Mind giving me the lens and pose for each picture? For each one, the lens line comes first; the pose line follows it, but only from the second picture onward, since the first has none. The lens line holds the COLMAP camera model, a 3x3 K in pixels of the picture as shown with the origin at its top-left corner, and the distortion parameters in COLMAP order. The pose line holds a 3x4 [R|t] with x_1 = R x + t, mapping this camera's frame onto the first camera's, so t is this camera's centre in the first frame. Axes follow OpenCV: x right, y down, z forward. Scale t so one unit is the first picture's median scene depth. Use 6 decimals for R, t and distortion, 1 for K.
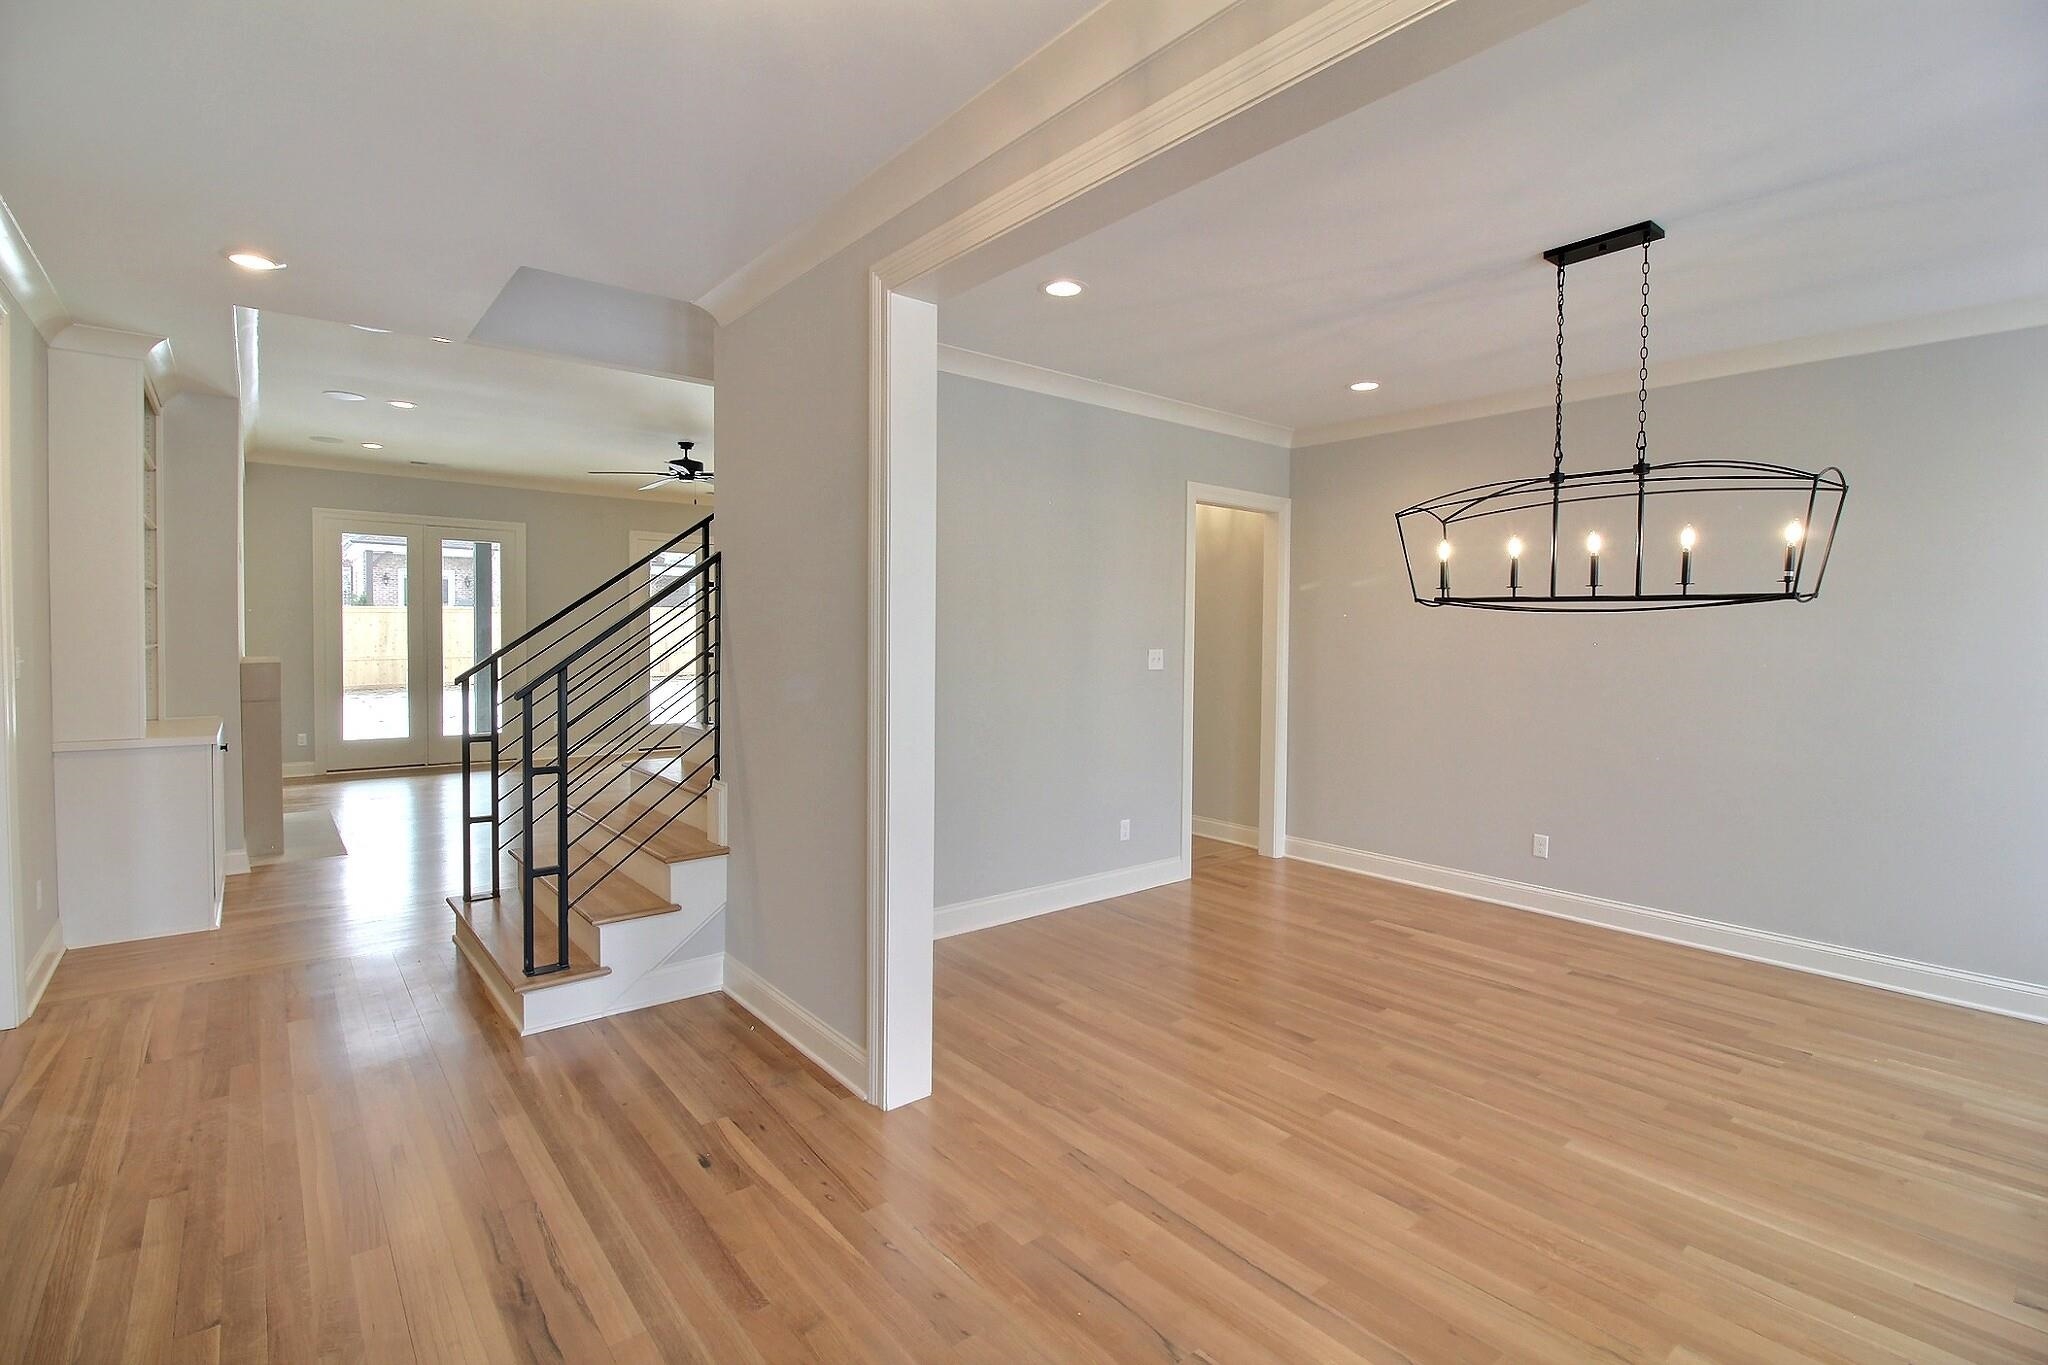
lens RADIAL K [[942.6, 0, 1031.4], [0, 942.6, 668.6], [0, 0, 1]] dist [-0.007912, -0.001713]
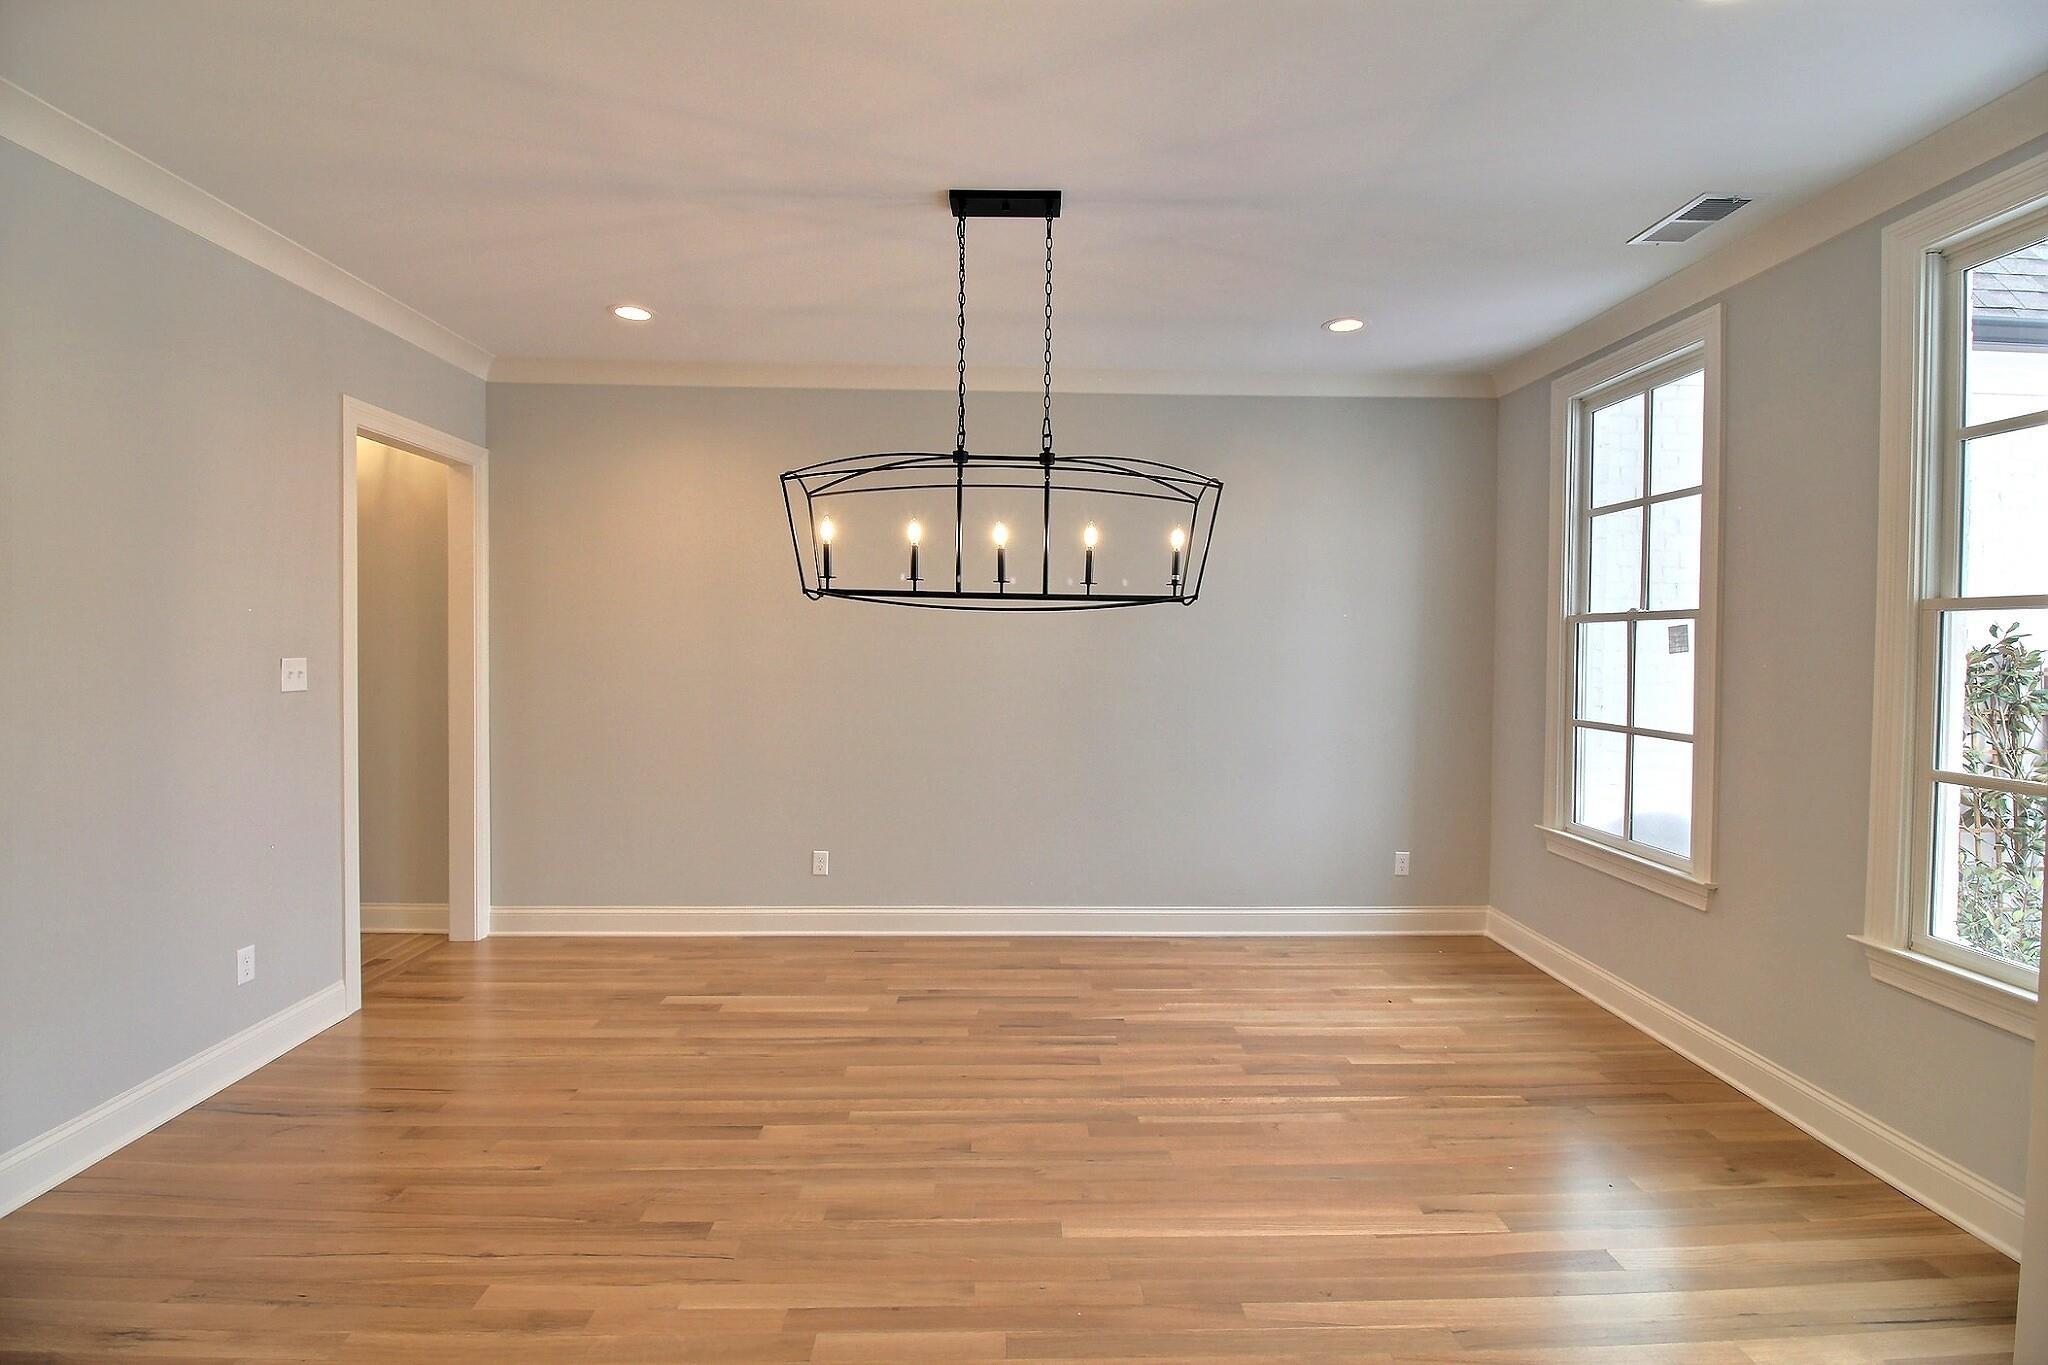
lens RADIAL K [[942.6, 0, 1004.6], [0, 942.6, 658.0], [0, 0, 1]] dist [-0.007912, -0.001713]
pose [[0.615414, -0.021027, 0.787924, -0.100363], [0.026335, 0.999635, 0.006107, -0.018396], [-0.787764, 0.016992, 0.615742, 0.397207]]
